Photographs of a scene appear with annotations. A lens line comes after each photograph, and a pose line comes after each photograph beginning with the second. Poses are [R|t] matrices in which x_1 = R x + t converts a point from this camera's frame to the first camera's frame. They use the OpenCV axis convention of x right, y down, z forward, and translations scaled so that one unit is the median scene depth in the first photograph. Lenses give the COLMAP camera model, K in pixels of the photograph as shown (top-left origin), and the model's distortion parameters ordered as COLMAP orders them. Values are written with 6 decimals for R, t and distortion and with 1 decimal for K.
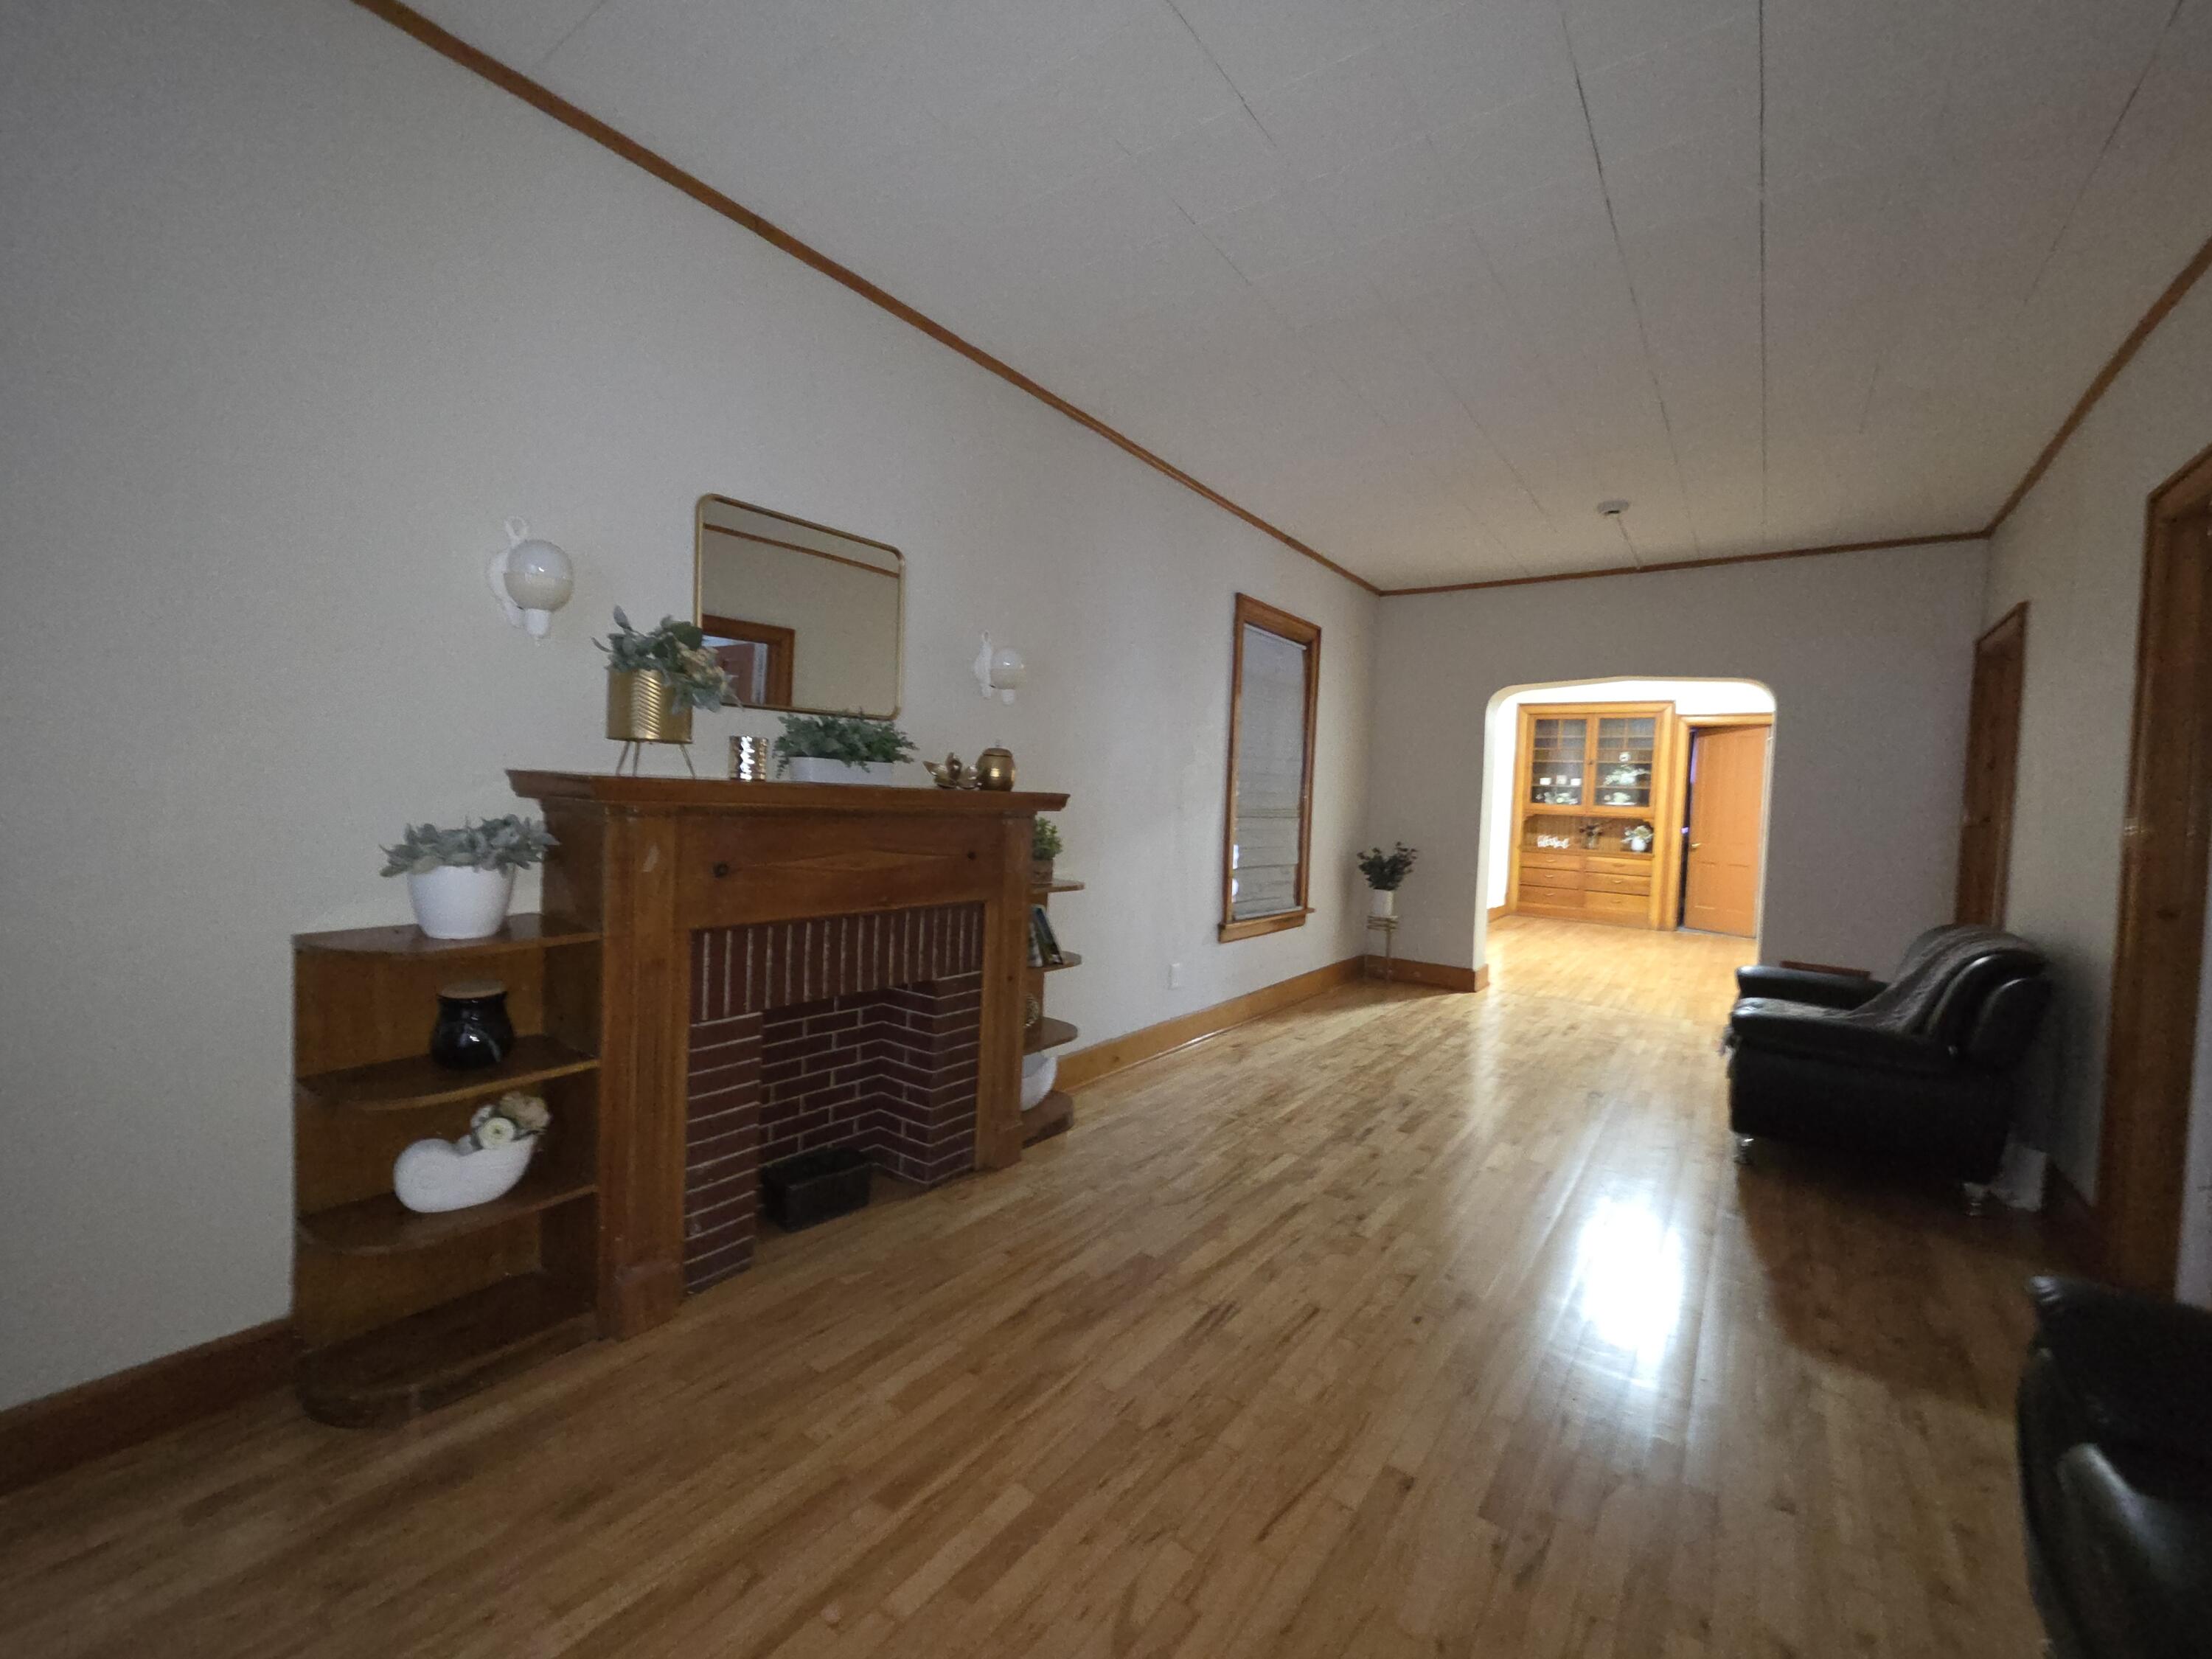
lens RADIAL K [[905.9, 0, 1101.2], [0, 905.9, 823.2], [0, 0, 1]] dist [0.003710, -0.001238]
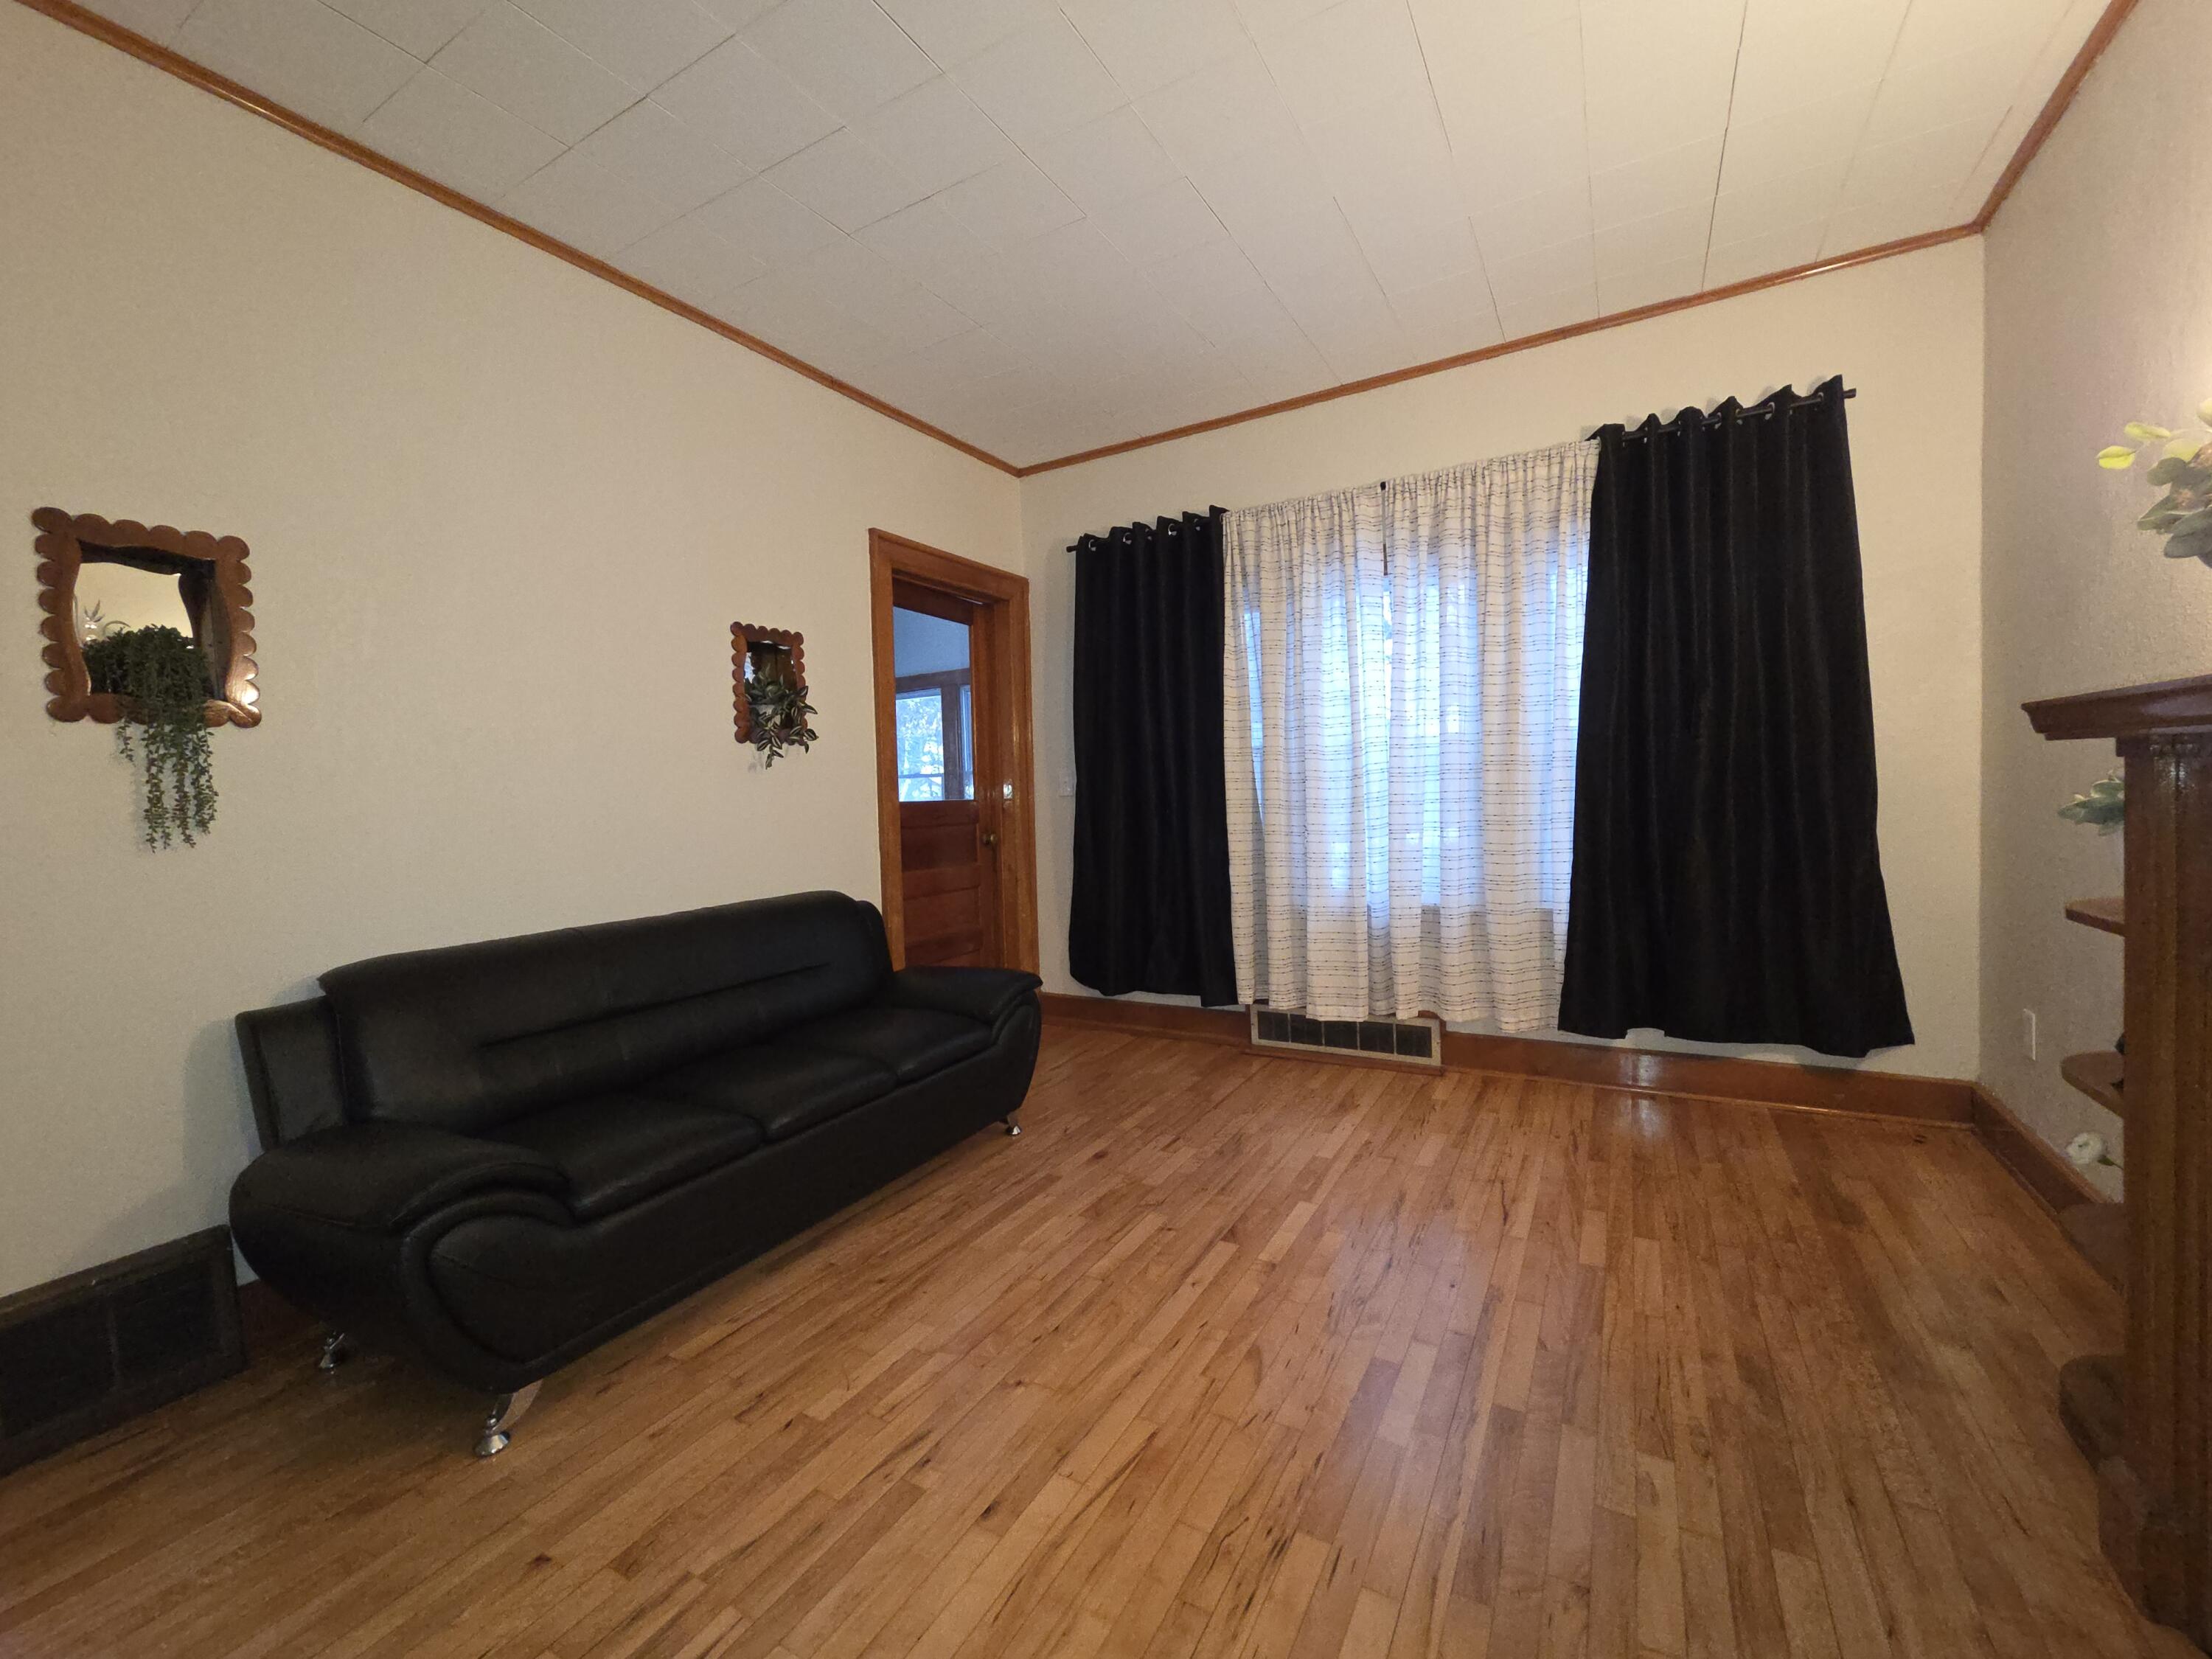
lens RADIAL K [[905.9, 0, 1105.2], [0, 905.9, 824.2], [0, 0, 1]] dist [0.003710, -0.001238]
pose [[-0.993801, -0.005186, -0.111050, 0.168806], [-0.013448, 0.997184, 0.073783, 0.000555], [0.110354, 0.074819, -0.991072, 0.947845]]
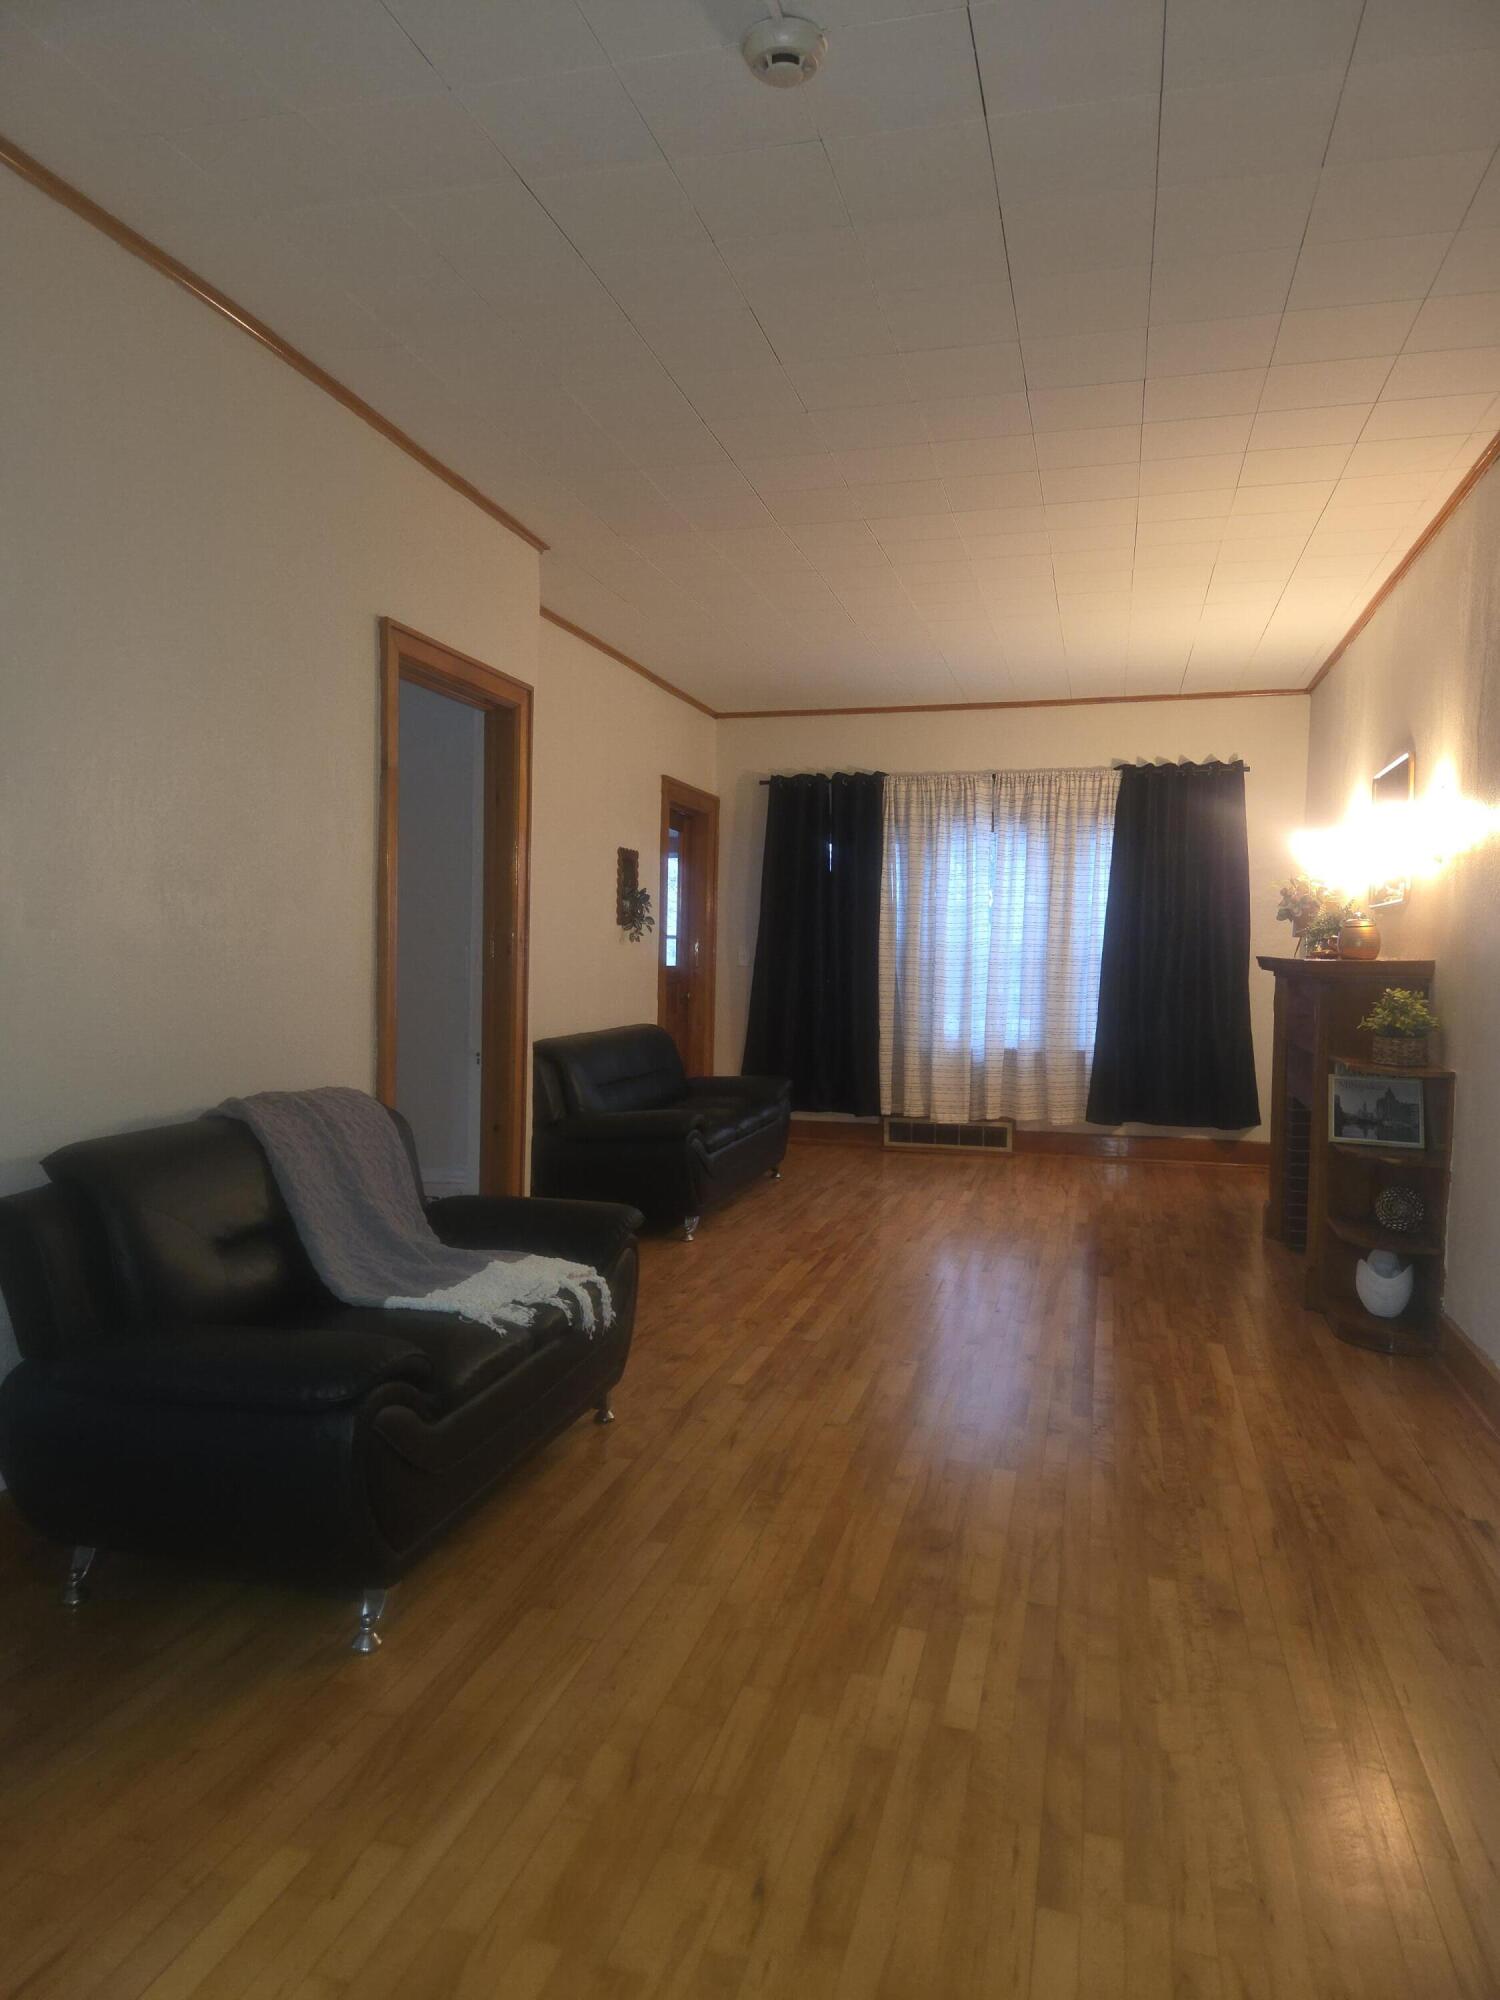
lens RADIAL K [[1335.8, 0, 748.5], [0, 1335.8, 1013.4], [0, 0, 1]] dist [0.055653, -0.023261]
pose [[-0.930592, -0.040292, -0.363833, 1.030592], [-0.070273, 0.995101, 0.069540, -0.031687], [0.359249, 0.090281, -0.928865, 2.064221]]
